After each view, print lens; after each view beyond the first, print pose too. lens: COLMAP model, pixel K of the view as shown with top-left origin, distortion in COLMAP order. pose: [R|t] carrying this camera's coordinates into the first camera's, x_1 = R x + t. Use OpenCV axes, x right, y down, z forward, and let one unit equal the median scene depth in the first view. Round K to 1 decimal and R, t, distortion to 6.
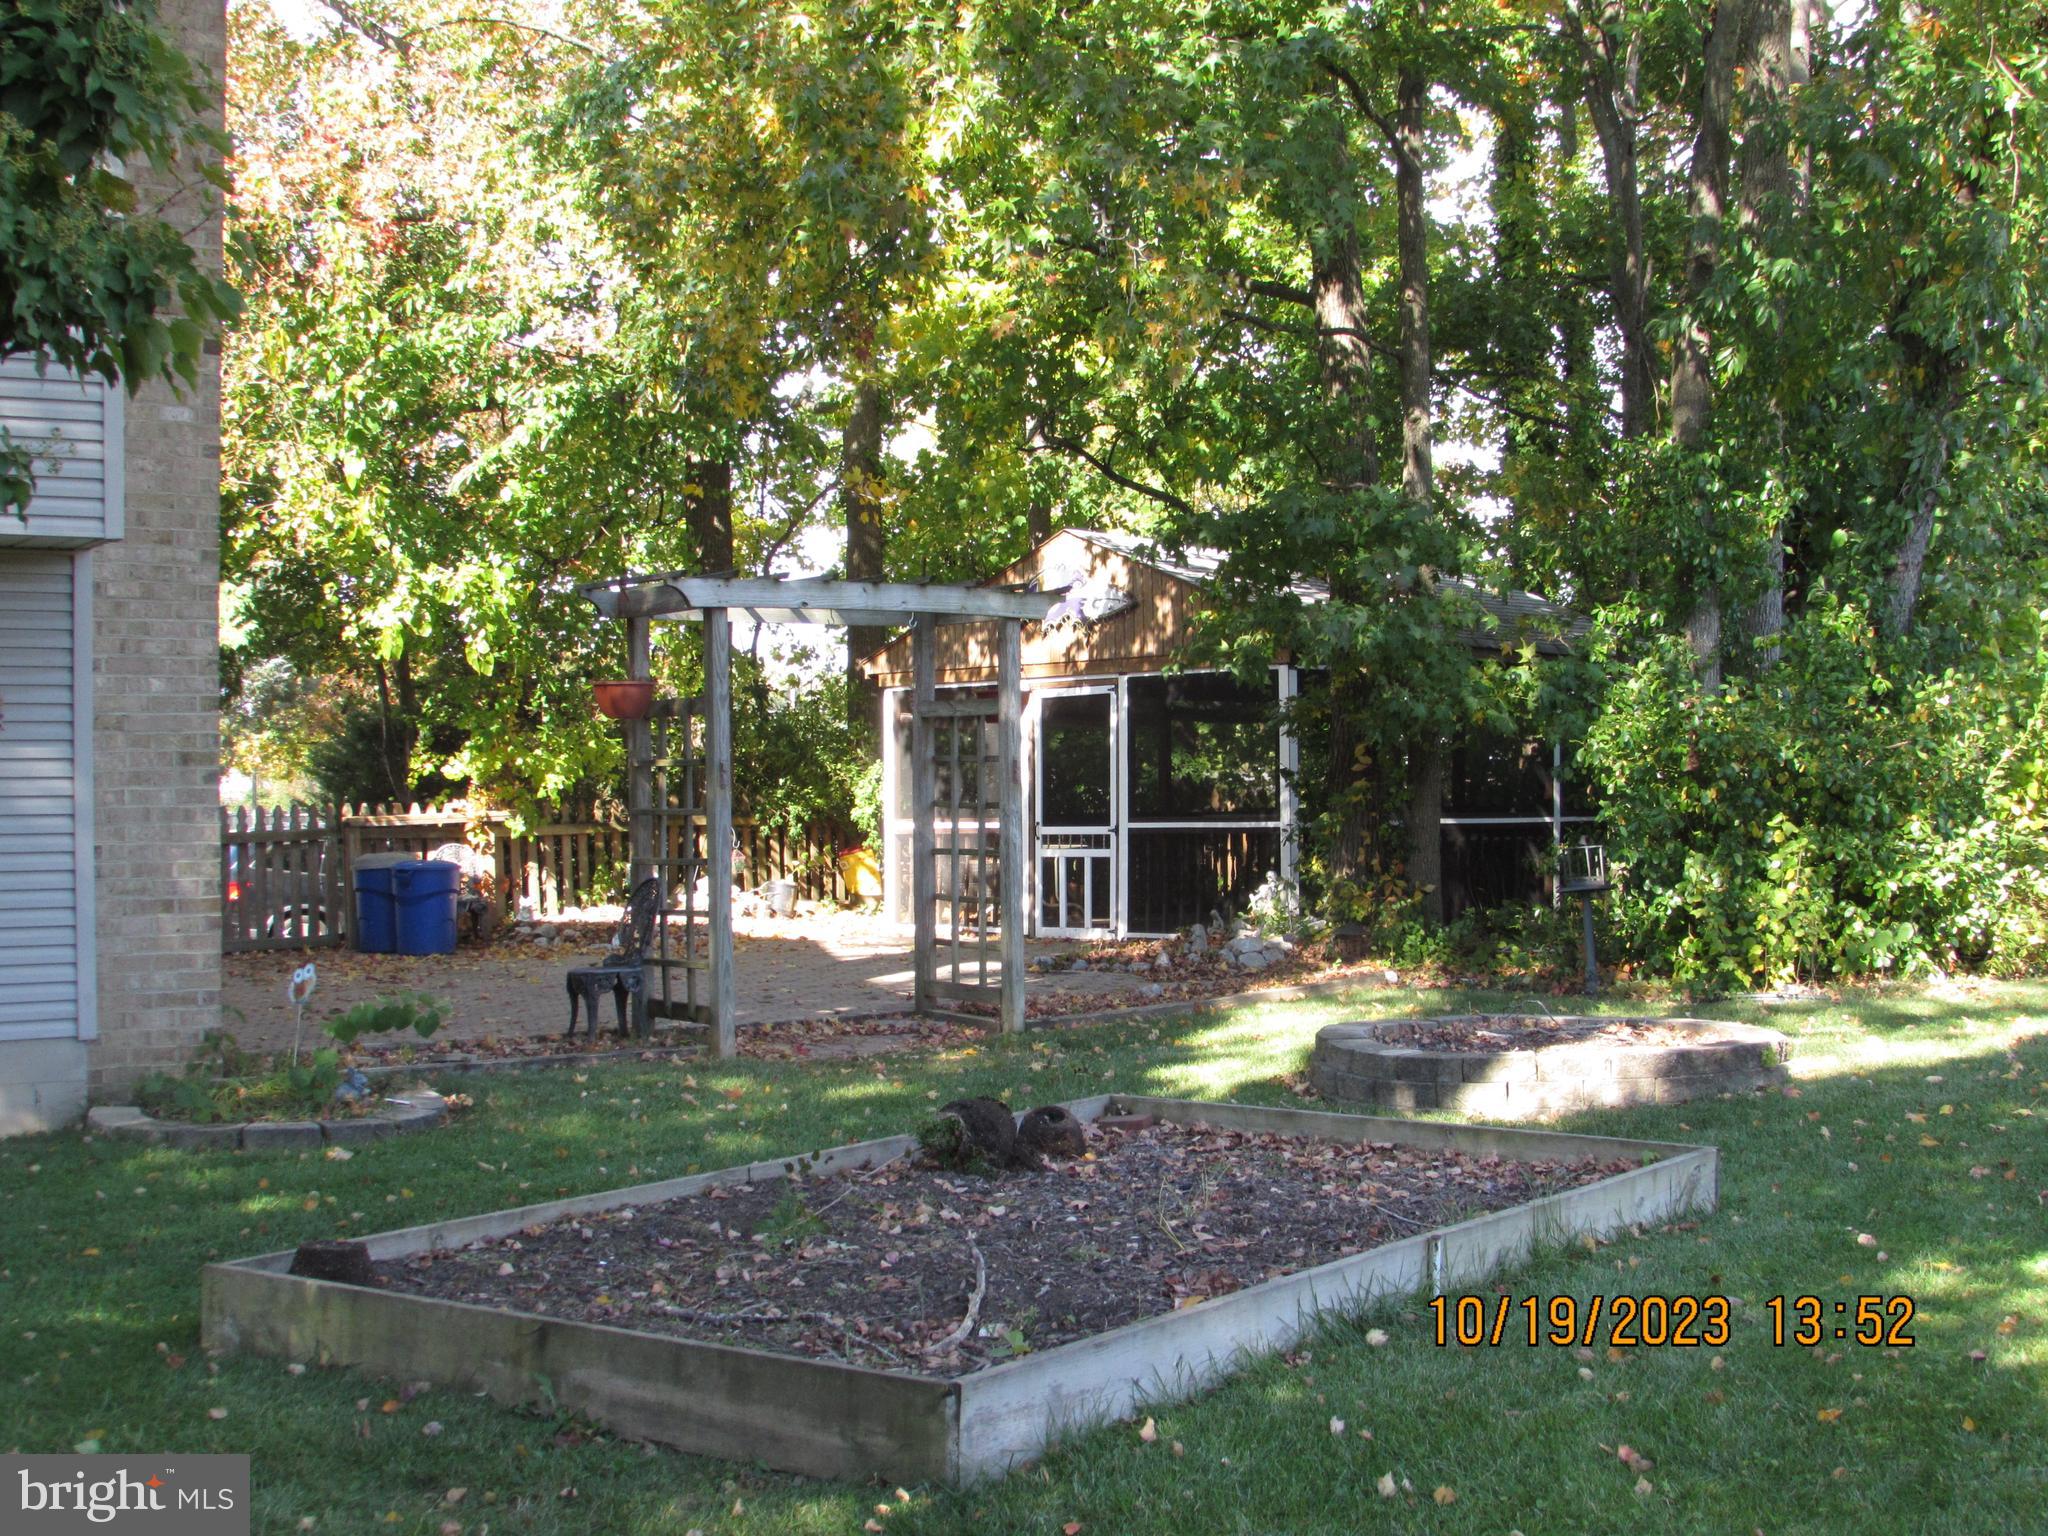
lens RADIAL K [[2686.8, 0, 1024.0], [0, 2686.8, 768.0], [0, 0, 1]] dist [0.011485, 0.005735]
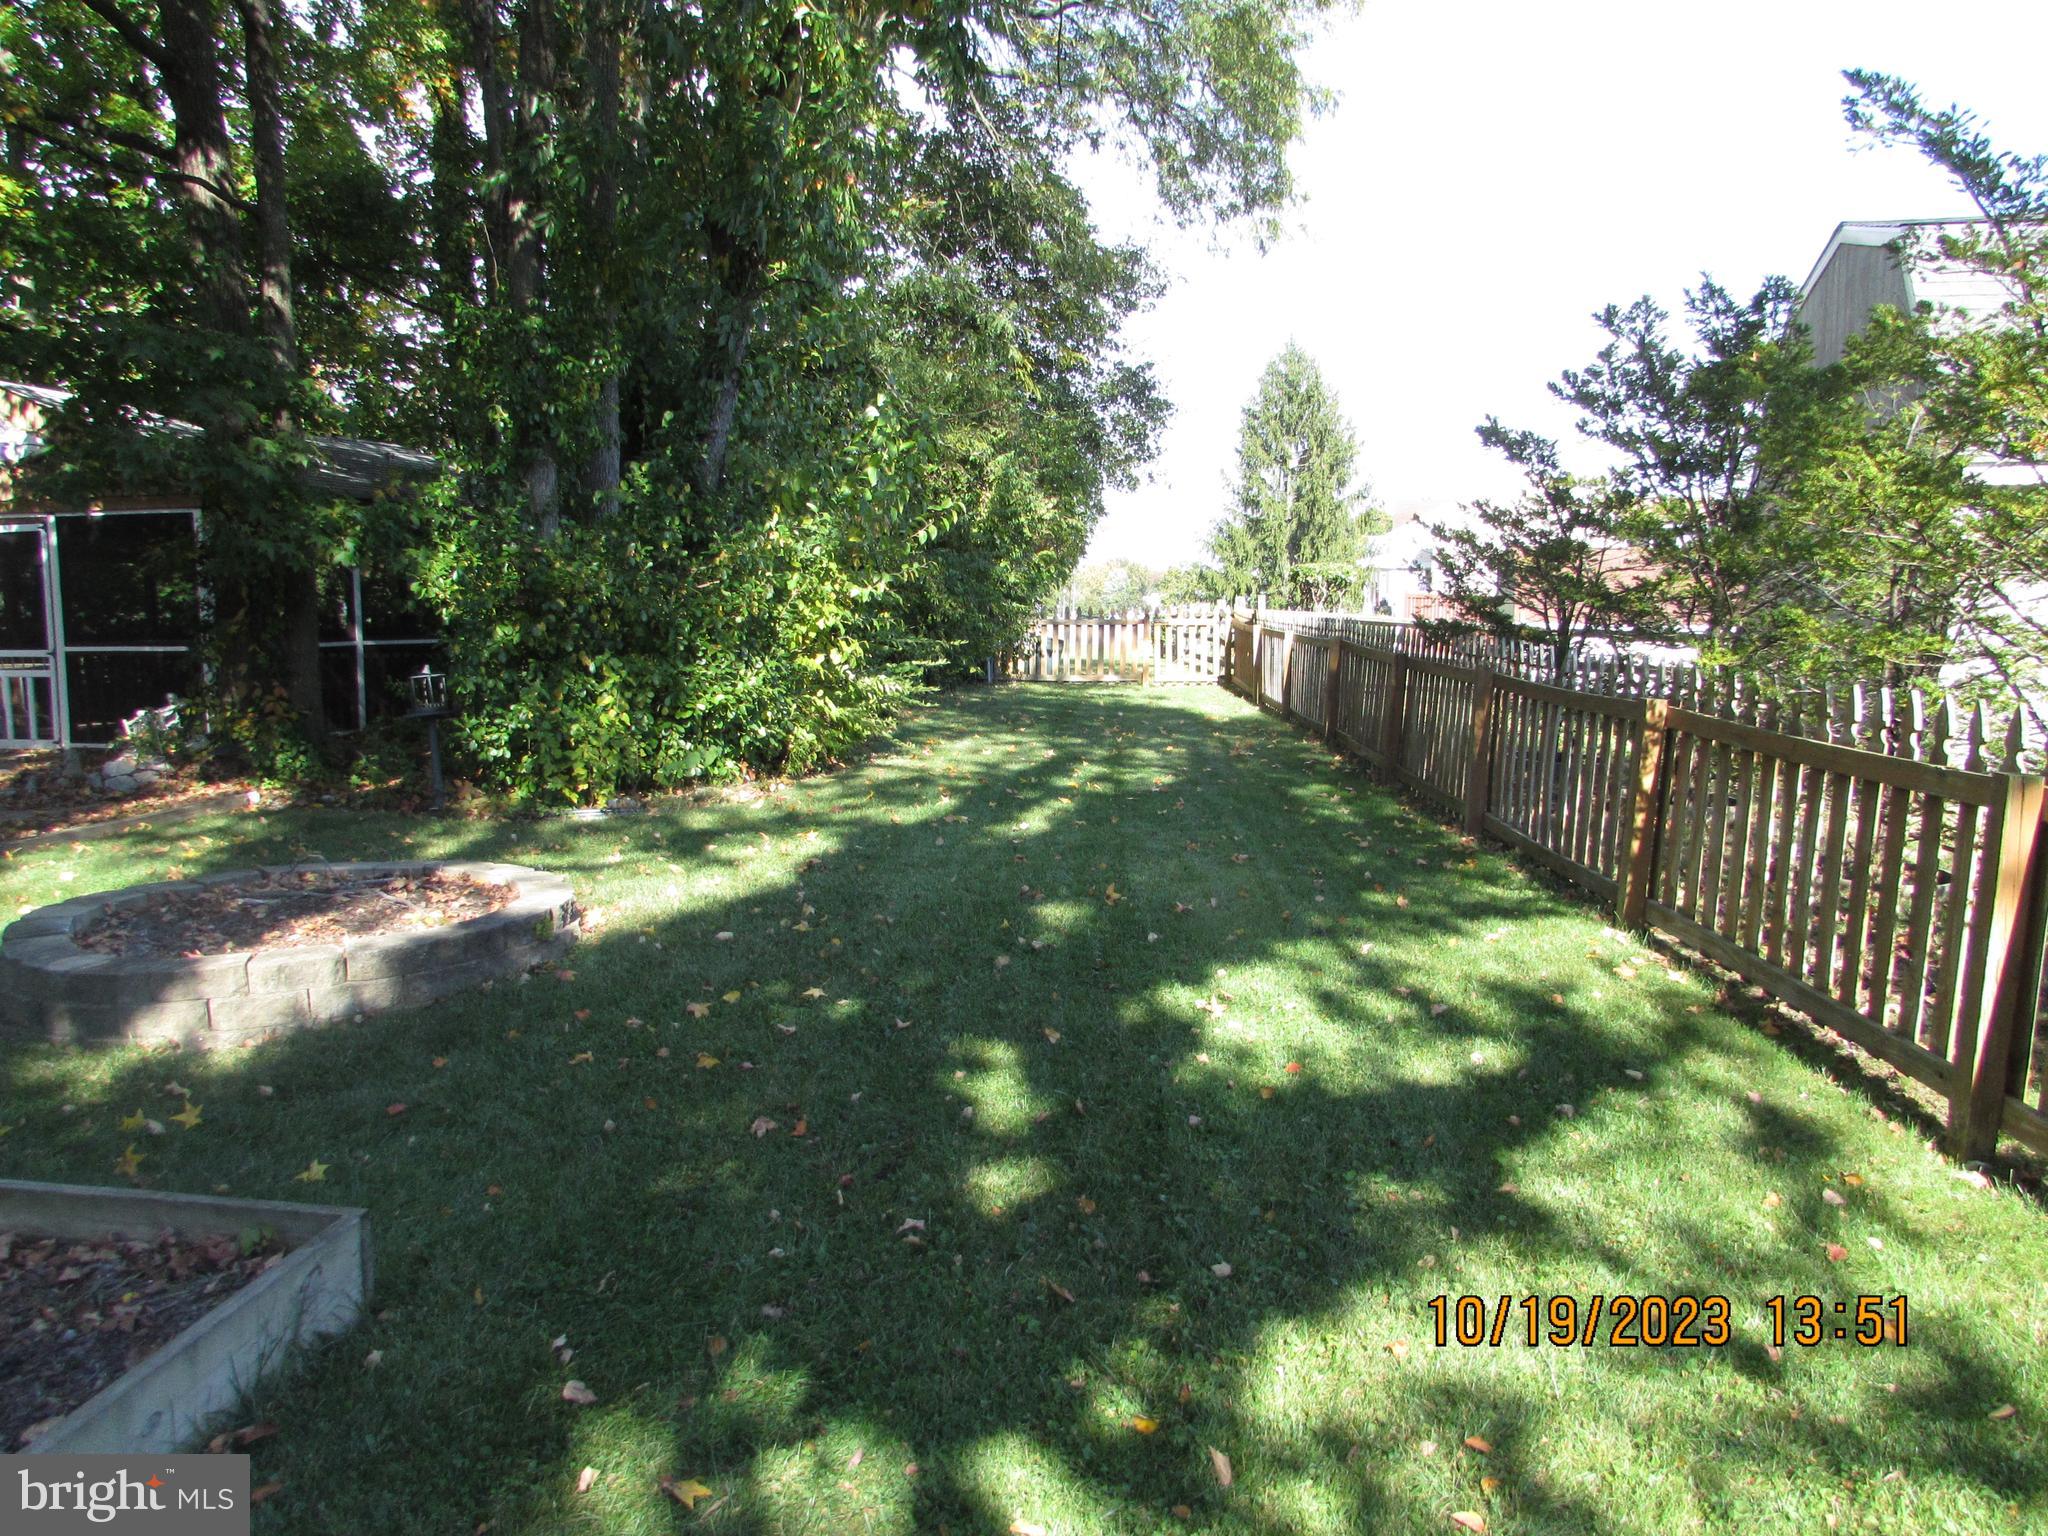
lens RADIAL K [[1436.1, 0, 1024.0], [0, 1436.1, 768.0], [0, 0, 1]] dist [-0.034204, 0.001978]
pose [[0.875001, -0.047033, 0.481831, 0.128602], [-0.010068, 0.993287, 0.115241, -0.002044], [-0.484016, -0.105687, 0.868653, 0.349829]]
